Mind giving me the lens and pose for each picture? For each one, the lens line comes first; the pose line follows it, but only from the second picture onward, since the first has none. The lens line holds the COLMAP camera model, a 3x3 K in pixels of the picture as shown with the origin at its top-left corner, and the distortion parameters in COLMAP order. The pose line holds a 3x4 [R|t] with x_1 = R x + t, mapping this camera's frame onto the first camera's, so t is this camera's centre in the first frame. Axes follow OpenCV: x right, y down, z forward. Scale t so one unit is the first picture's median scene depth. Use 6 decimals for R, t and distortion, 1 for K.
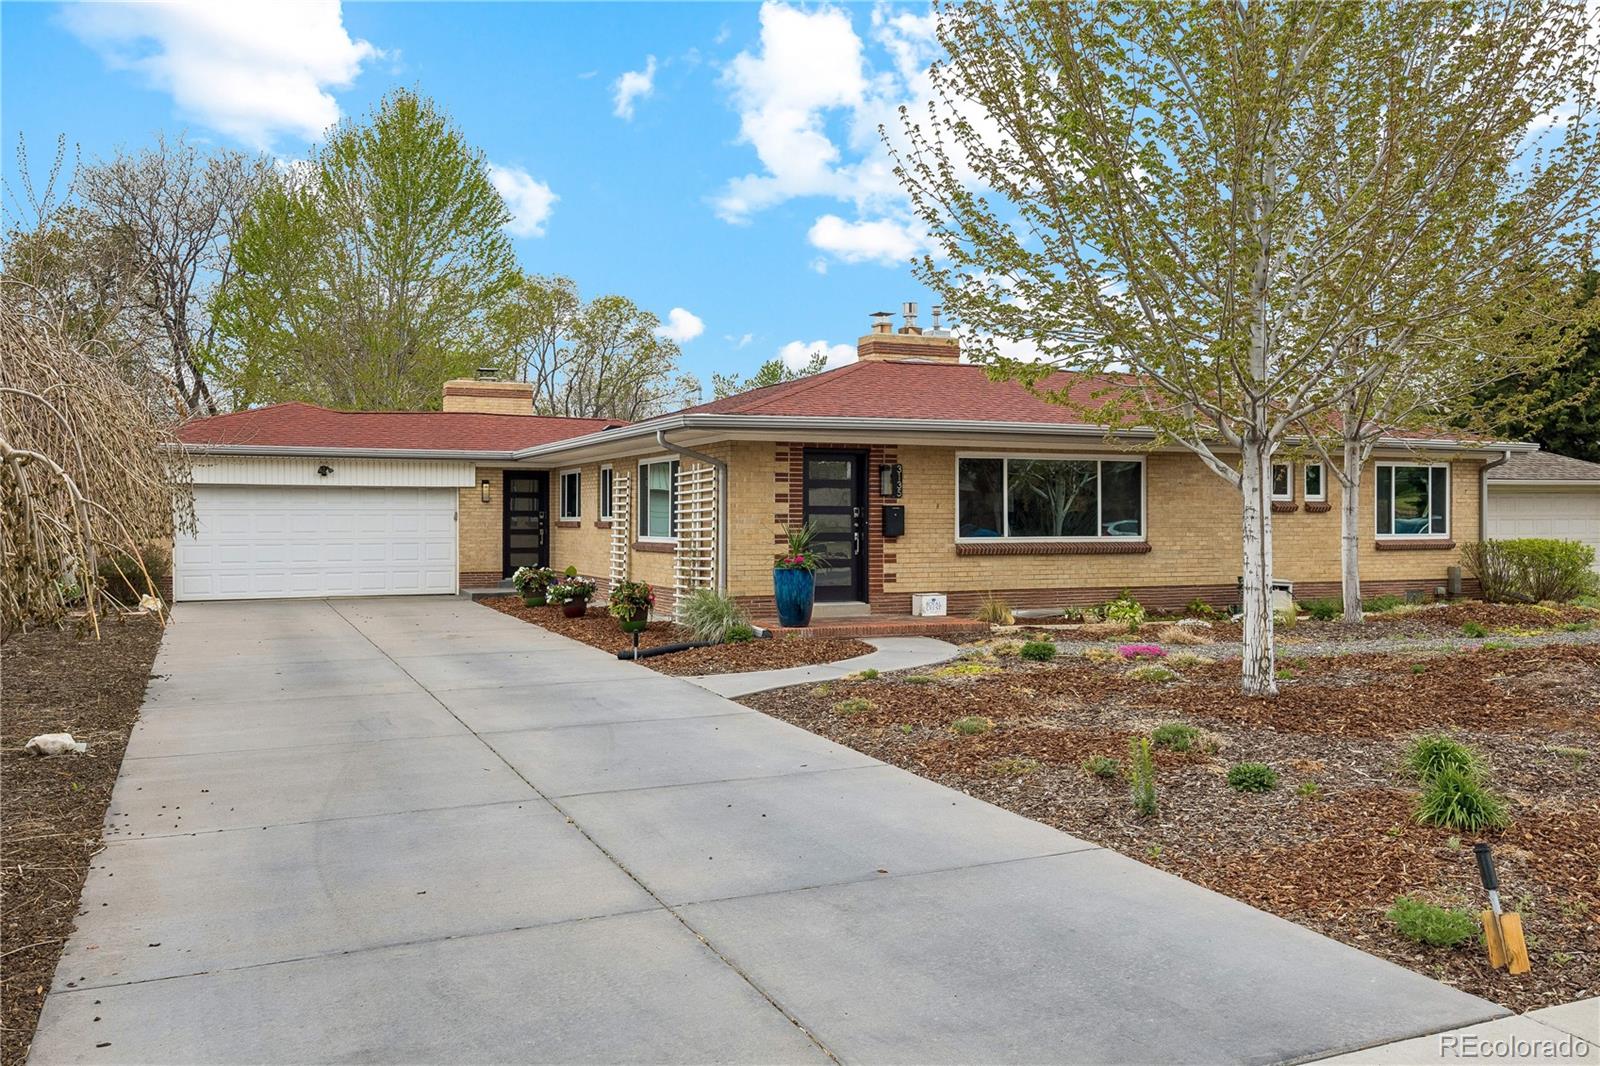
lens RADIAL K [[1335.2, 0, 798.0], [0, 1335.2, 527.7], [0, 0, 1]] dist [0.006368, 0.001973]
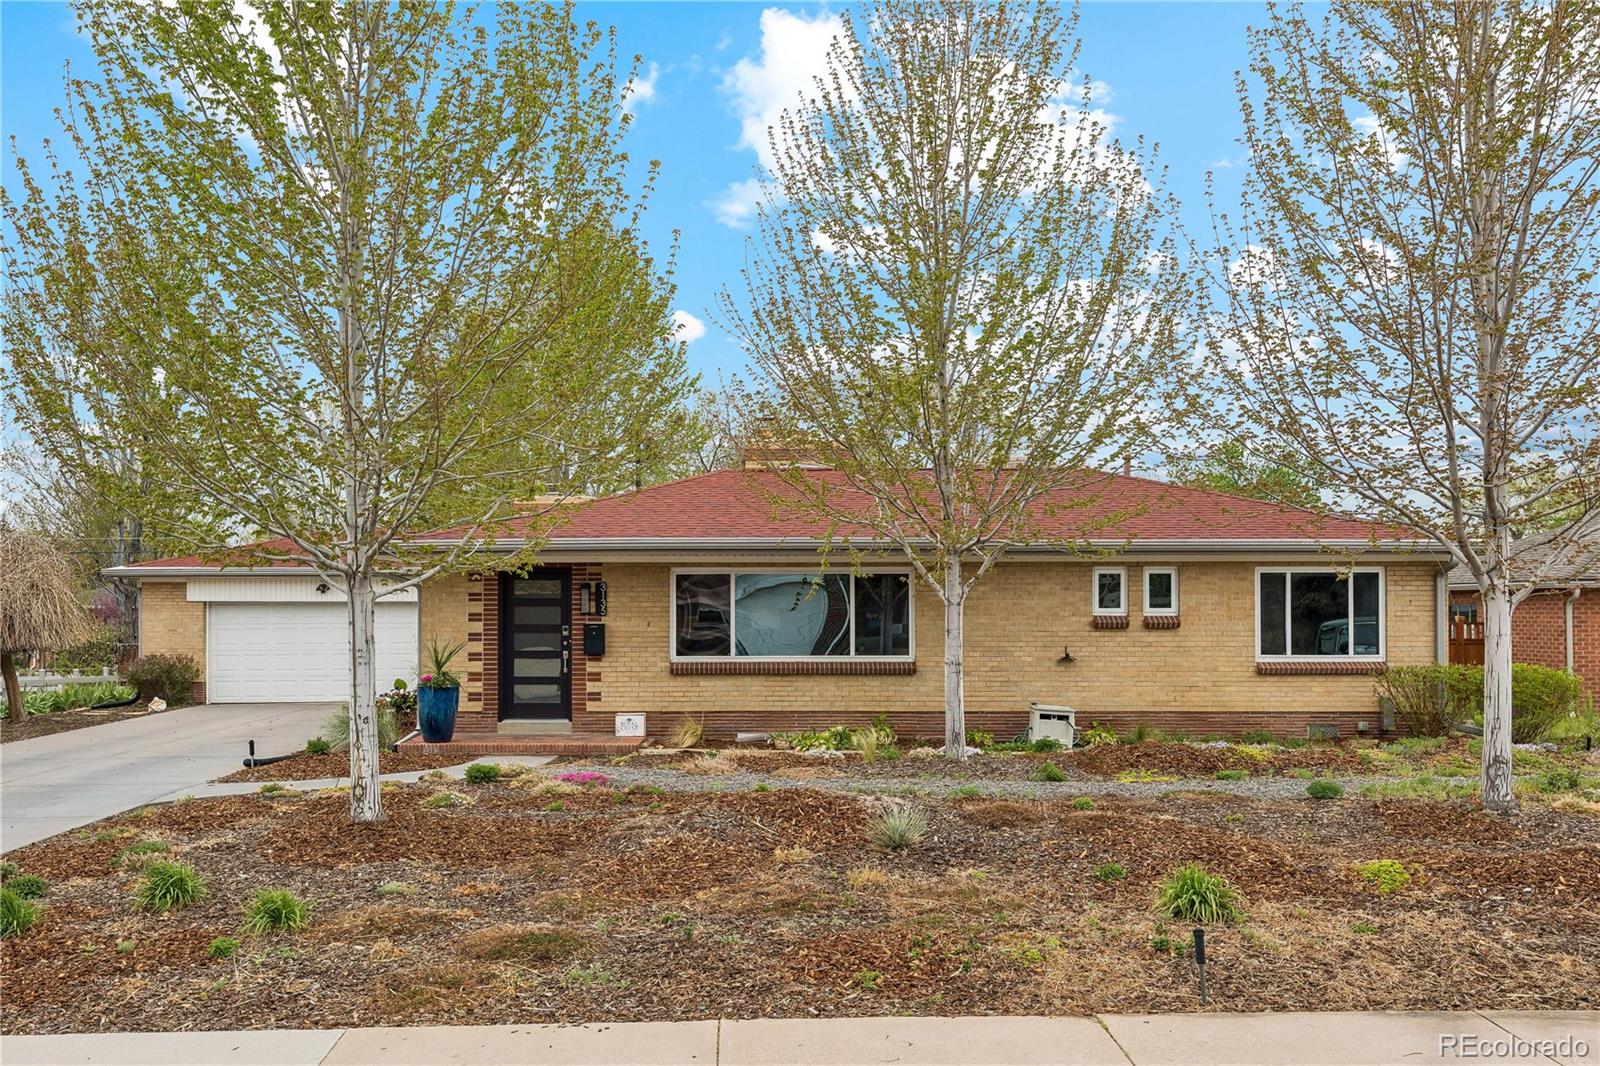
lens RADIAL K [[1459.3, 0, 773.3], [0, 1459.3, 629.2], [0, 0, 1]] dist [0.000813, 0.000000]
pose [[0.910786, 0.002312, -0.412872, 0.635660], [-0.001961, 0.999997, 0.001275, -0.014193], [0.412874, -0.000352, 0.910788, 0.063717]]
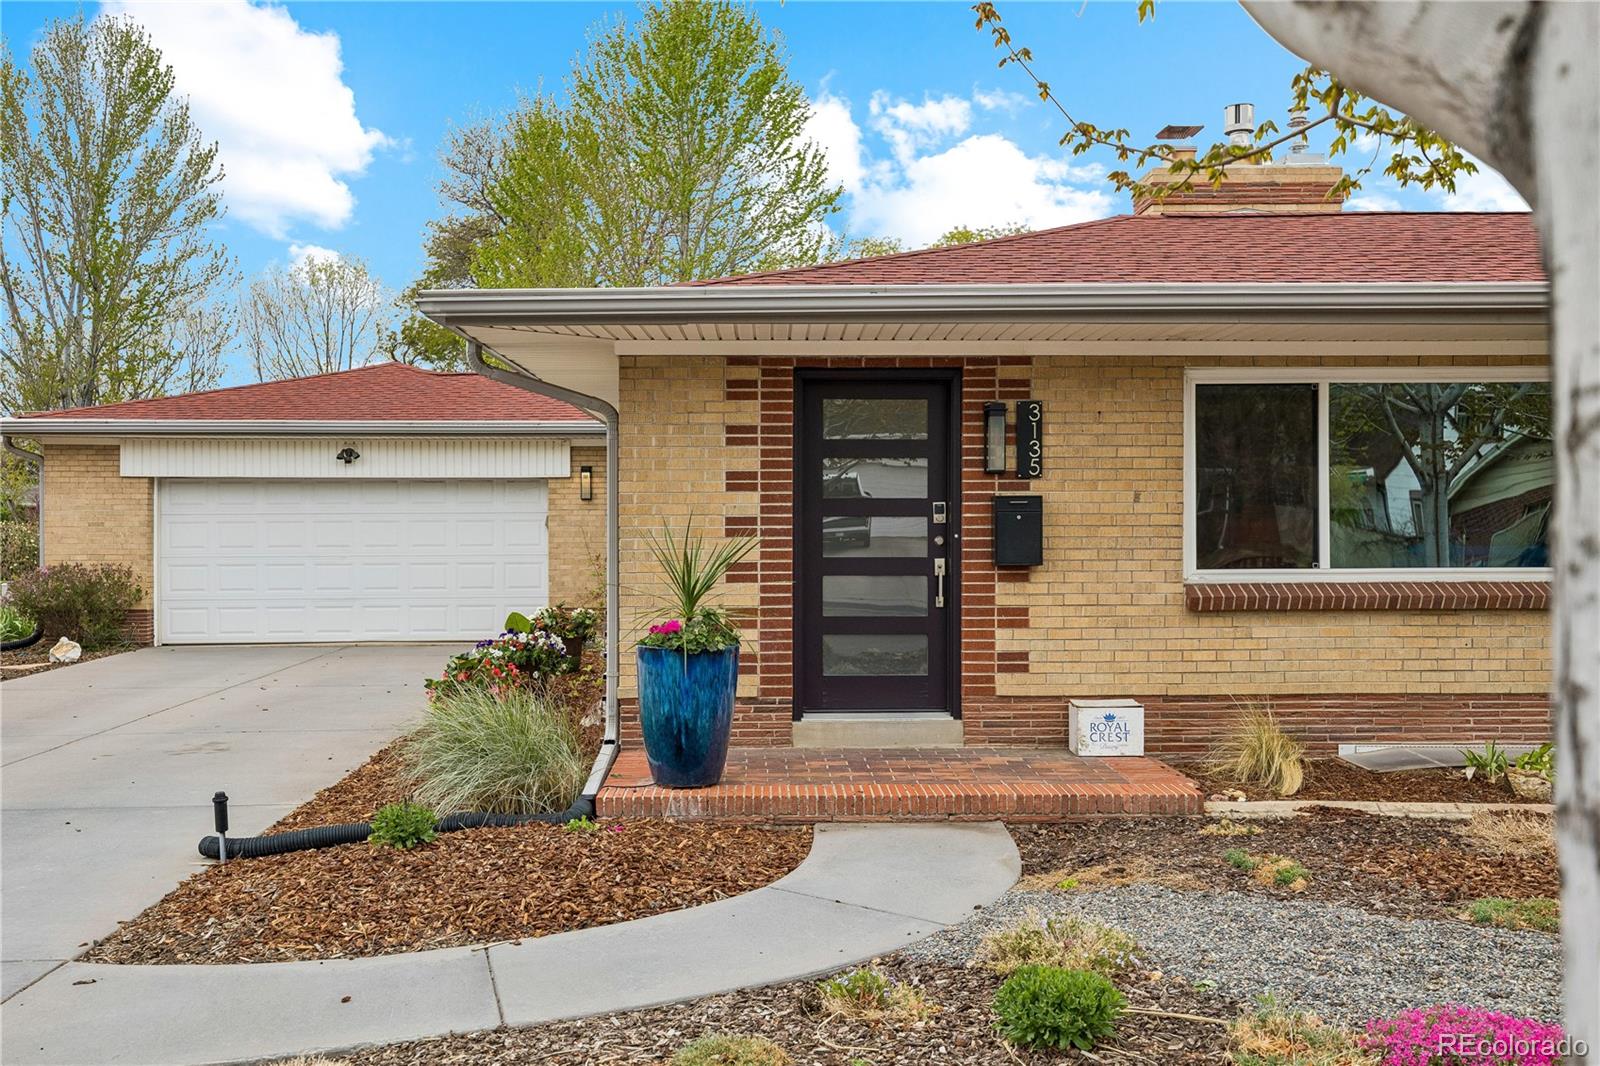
lens RADIAL K [[1458.0, 0, 802.1], [0, 1458.0, 535.3], [0, 0, 1]] dist [0.021480, 0.000000]
pose [[0.921259, 0.001287, -0.388947, 0.189909], [-0.000814, 0.999999, 0.001380, -0.004365], [0.388948, -0.000954, 0.921259, 0.529727]]
